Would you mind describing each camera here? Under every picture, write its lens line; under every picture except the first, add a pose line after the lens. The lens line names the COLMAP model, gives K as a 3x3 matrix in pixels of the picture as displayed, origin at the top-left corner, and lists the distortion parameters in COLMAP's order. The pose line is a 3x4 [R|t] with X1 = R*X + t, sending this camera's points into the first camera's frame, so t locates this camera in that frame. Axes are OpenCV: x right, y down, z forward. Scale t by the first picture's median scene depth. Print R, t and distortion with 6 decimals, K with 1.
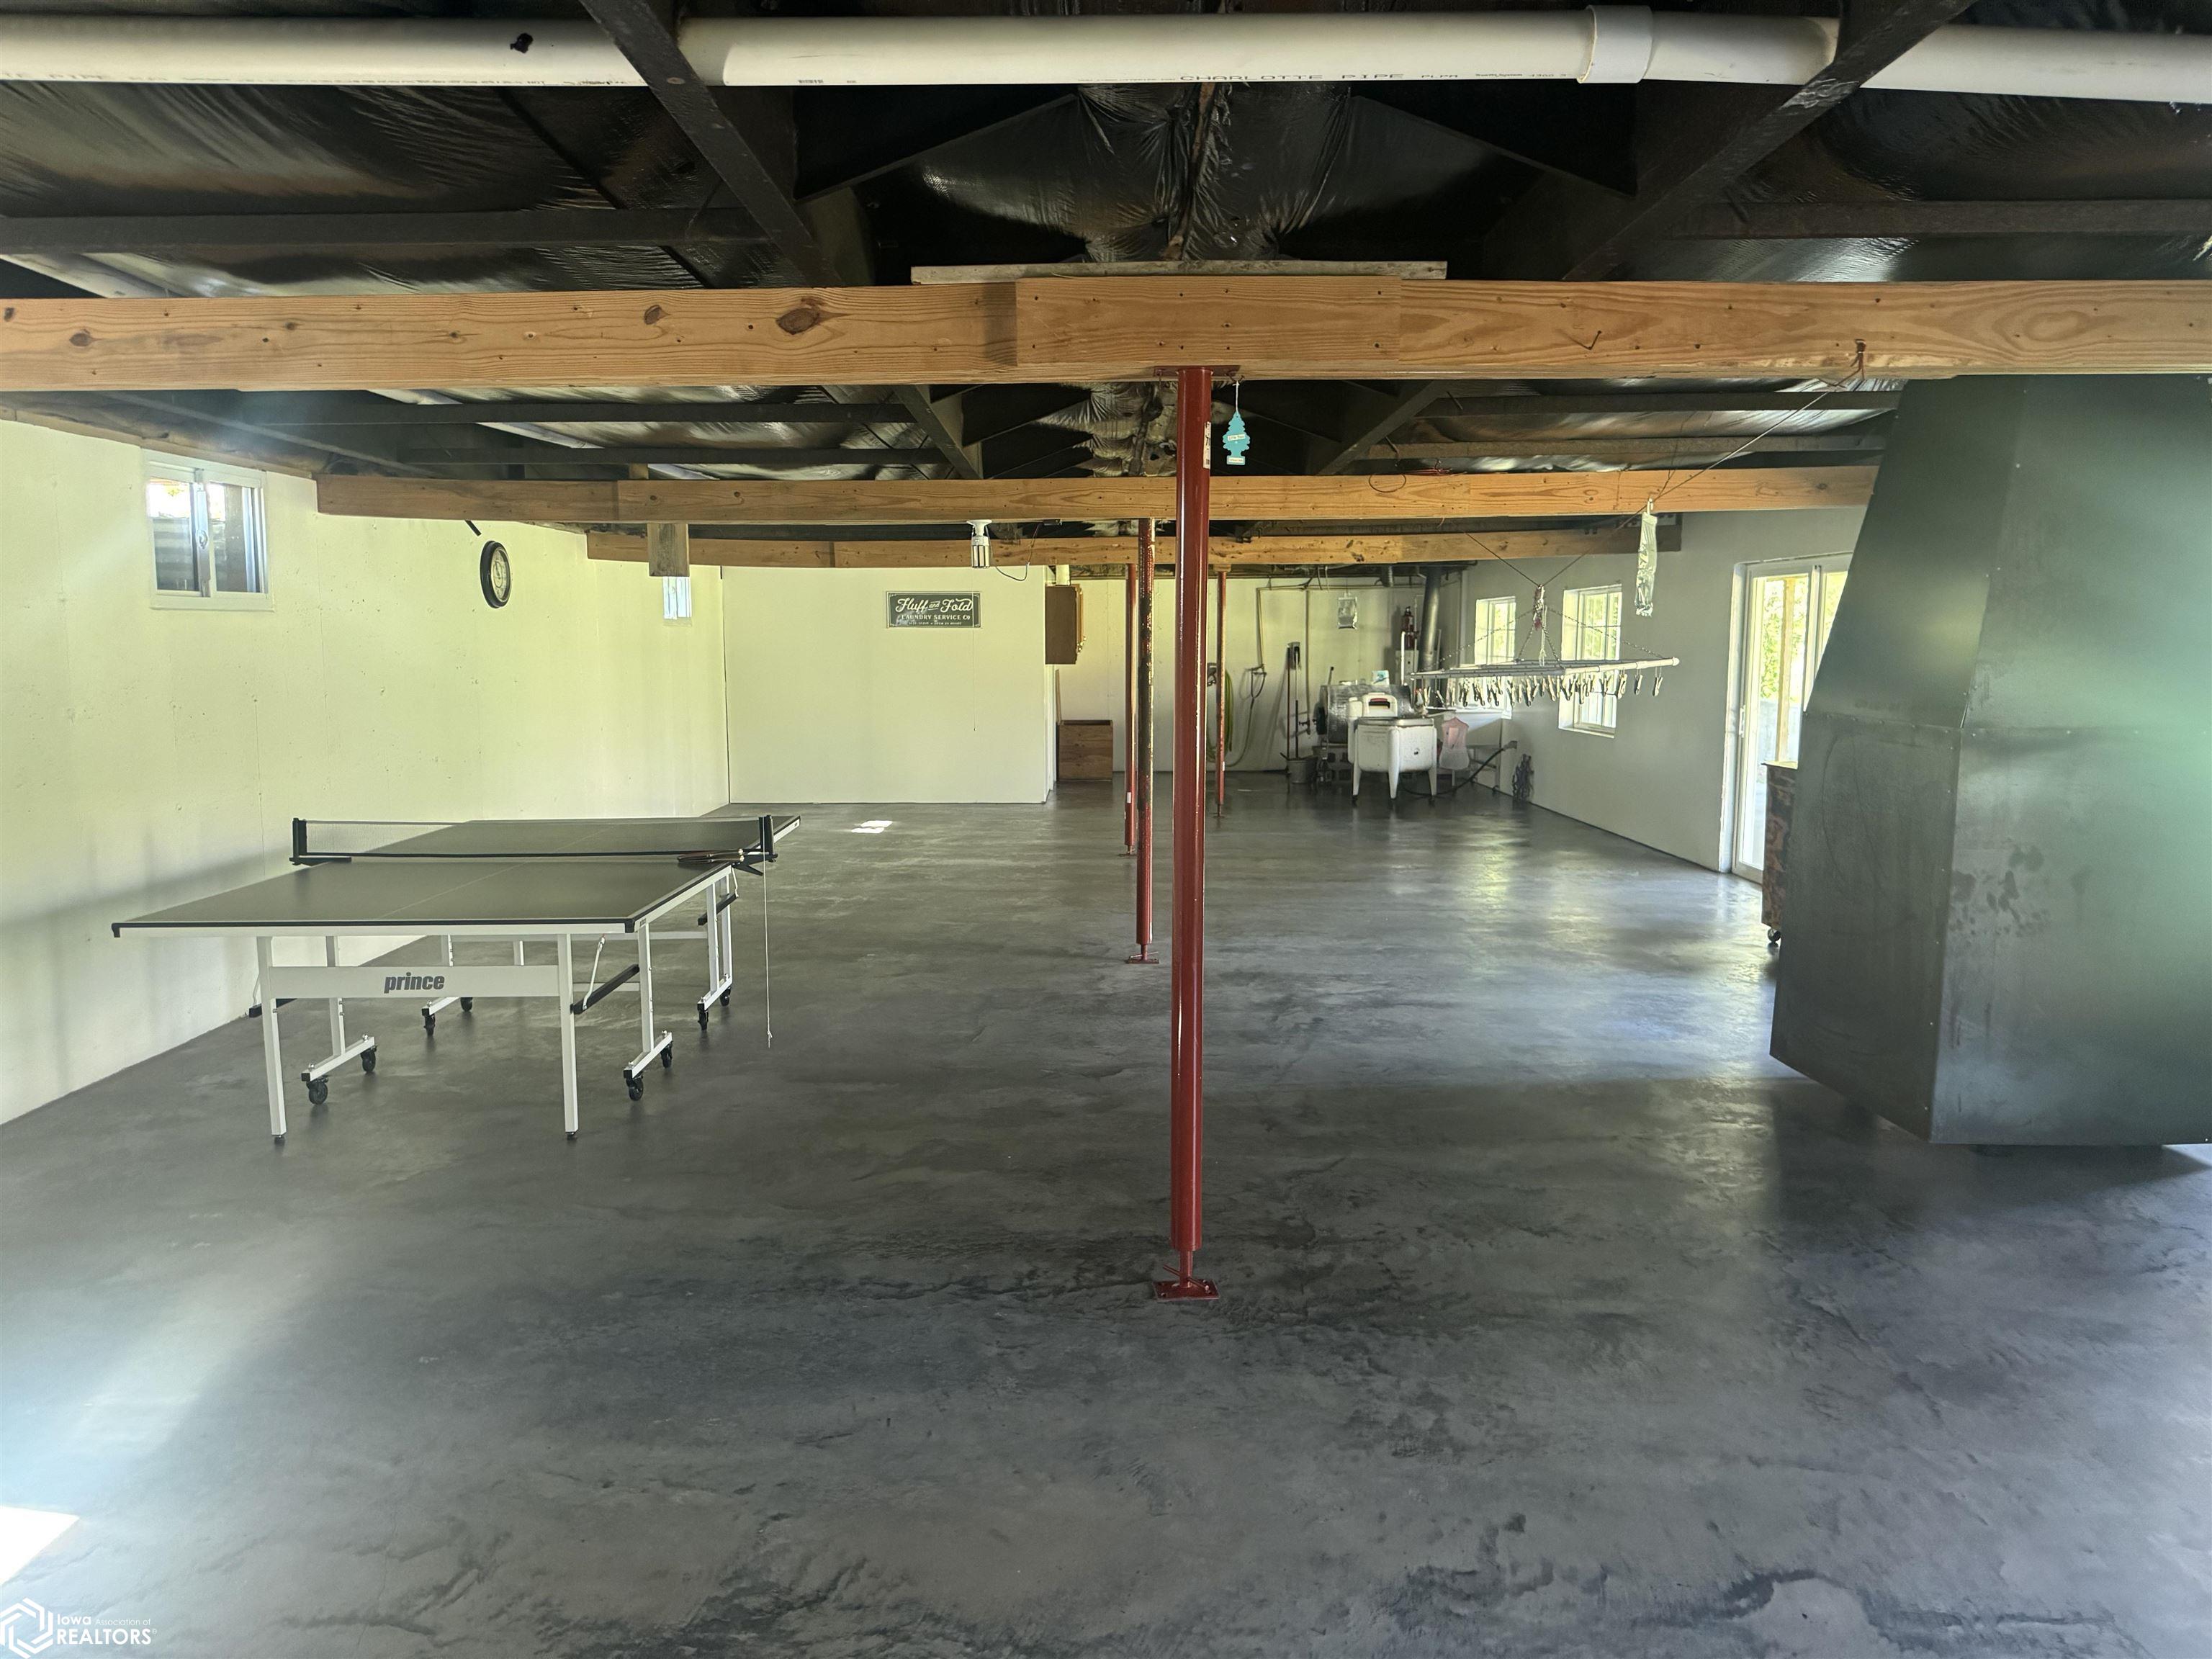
lens RADIAL K [[1546.3, 0, 1097.4], [0, 1546.3, 844.1], [0, 0, 1]] dist [0.125497, -0.209172]
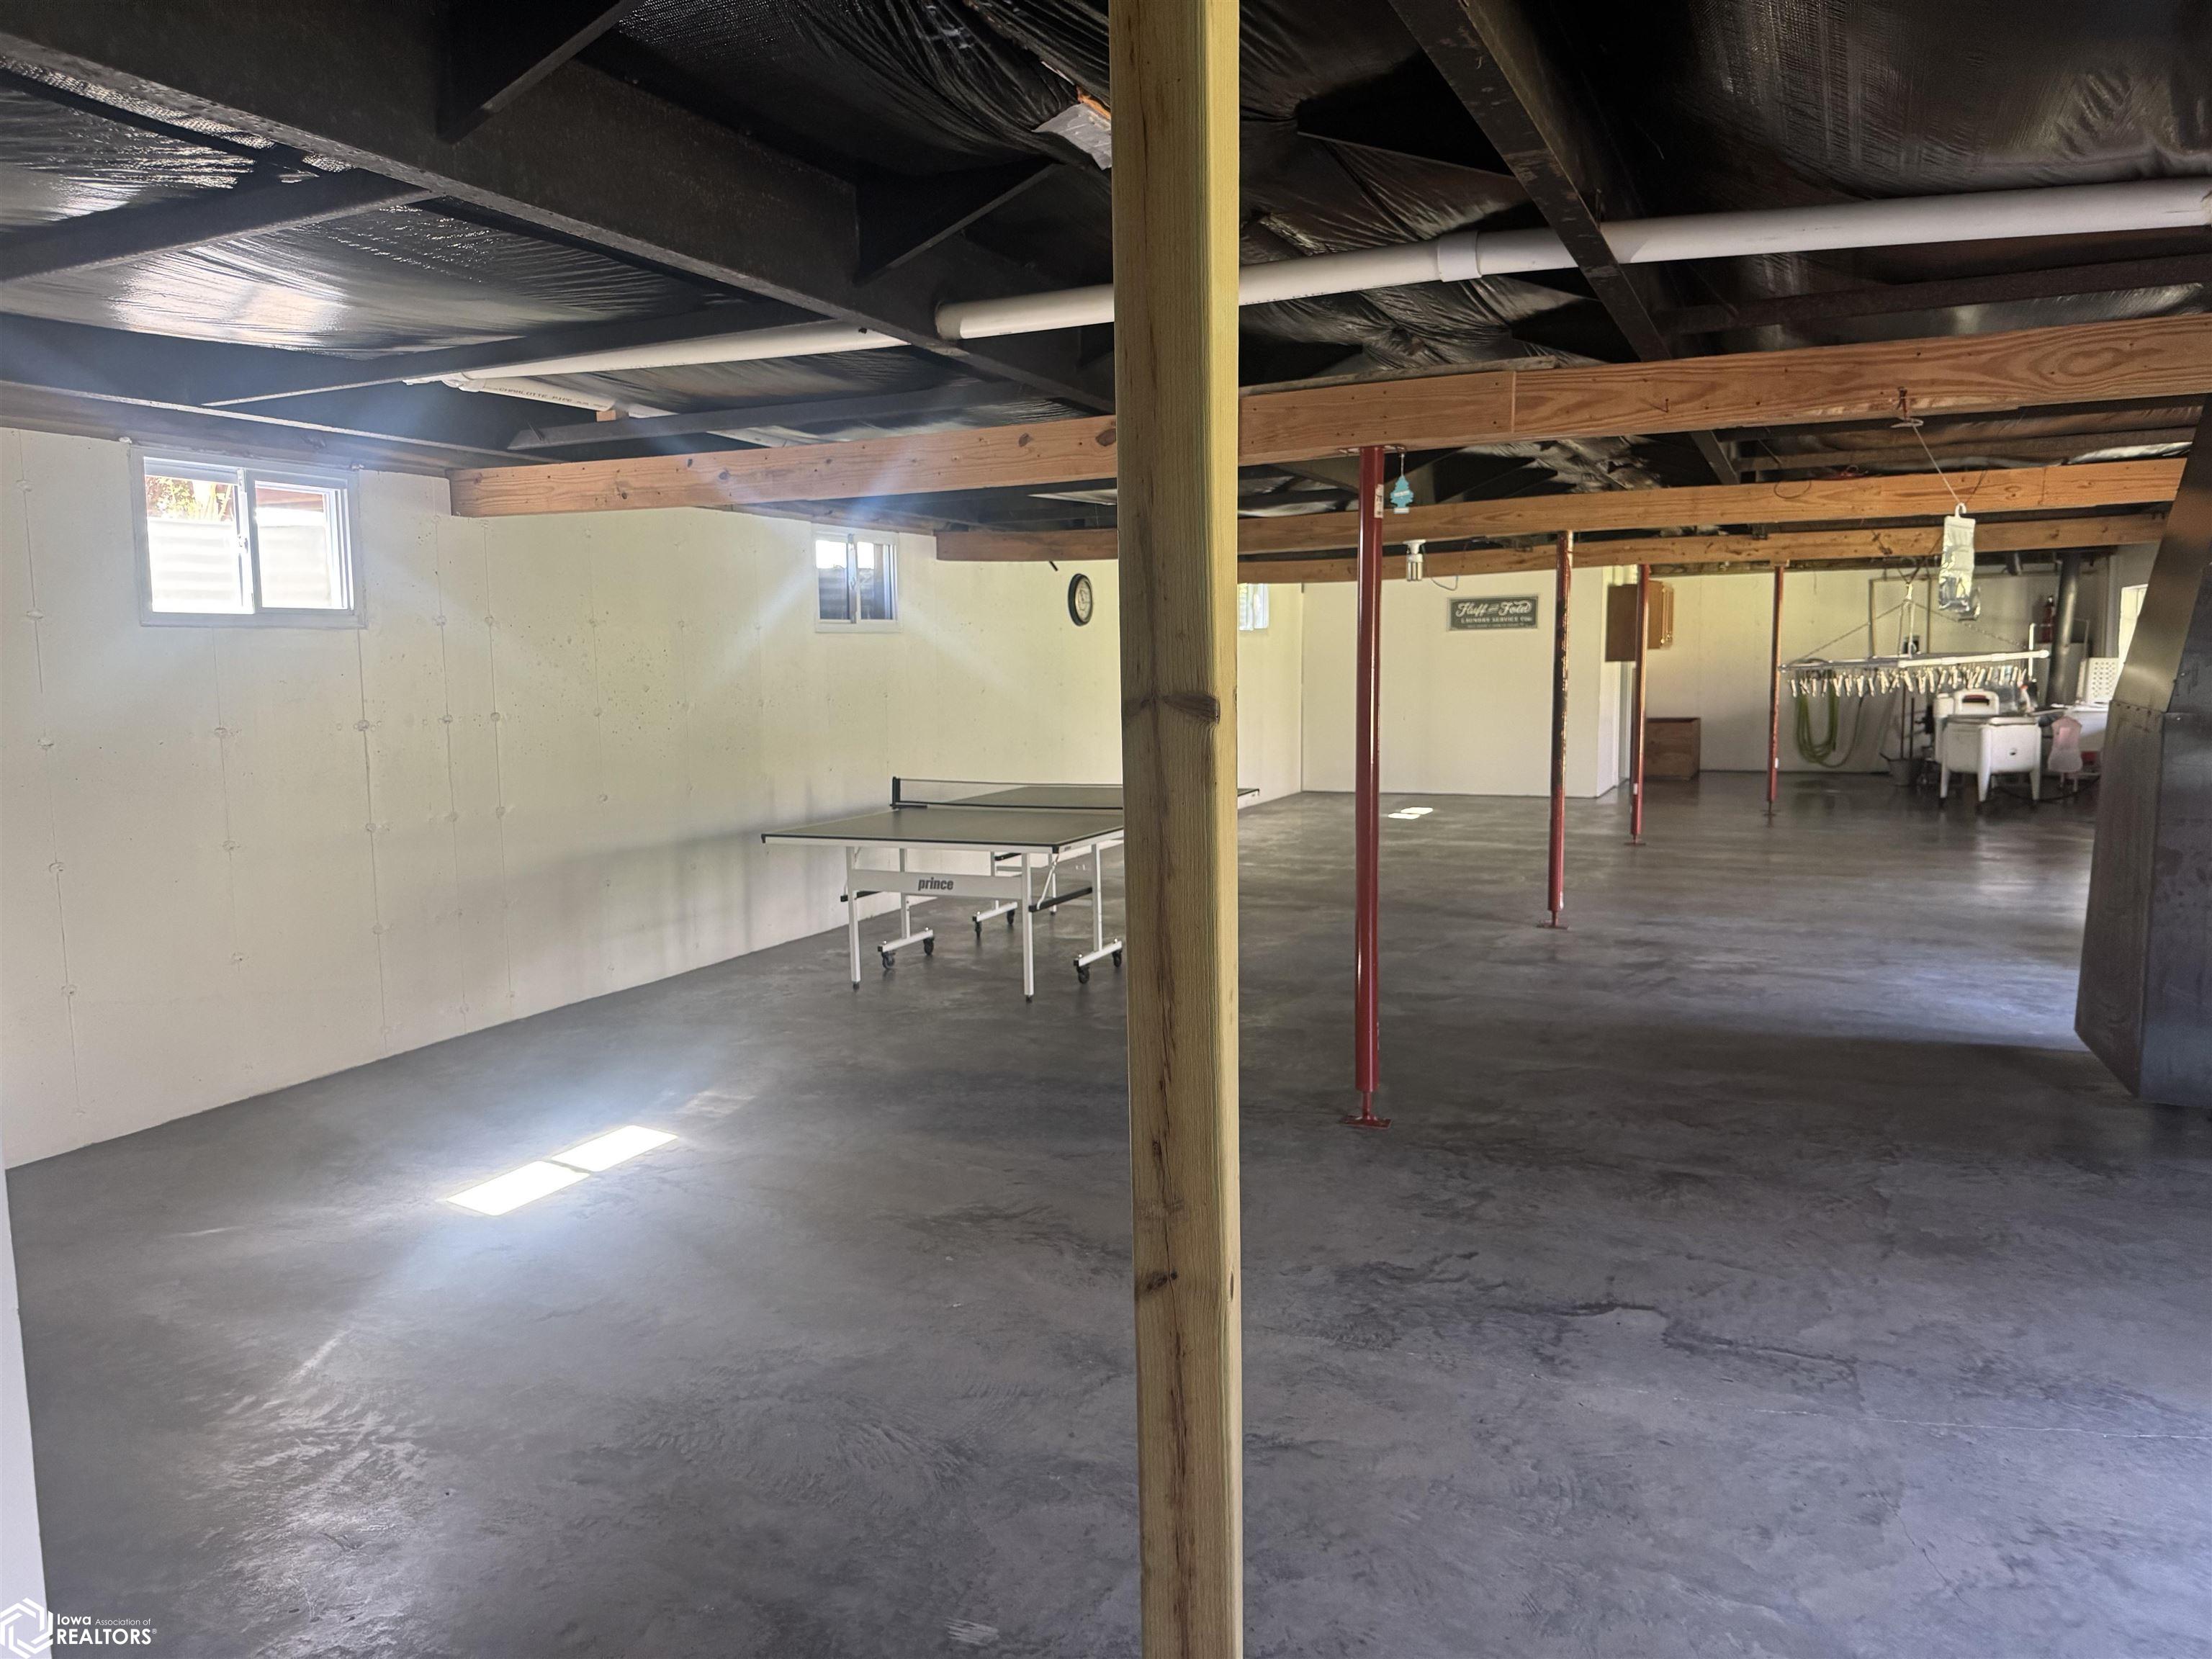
lens RADIAL K [[1546.3, 0, 1097.4], [0, 1546.3, 844.1], [0, 0, 1]] dist [0.125497, -0.209172]
pose [[0.906632, 0.039030, -0.420114, 0.383445], [-0.040086, 0.999176, 0.006317, 0.043094], [0.420014, 0.011114, 0.907450, -0.312876]]
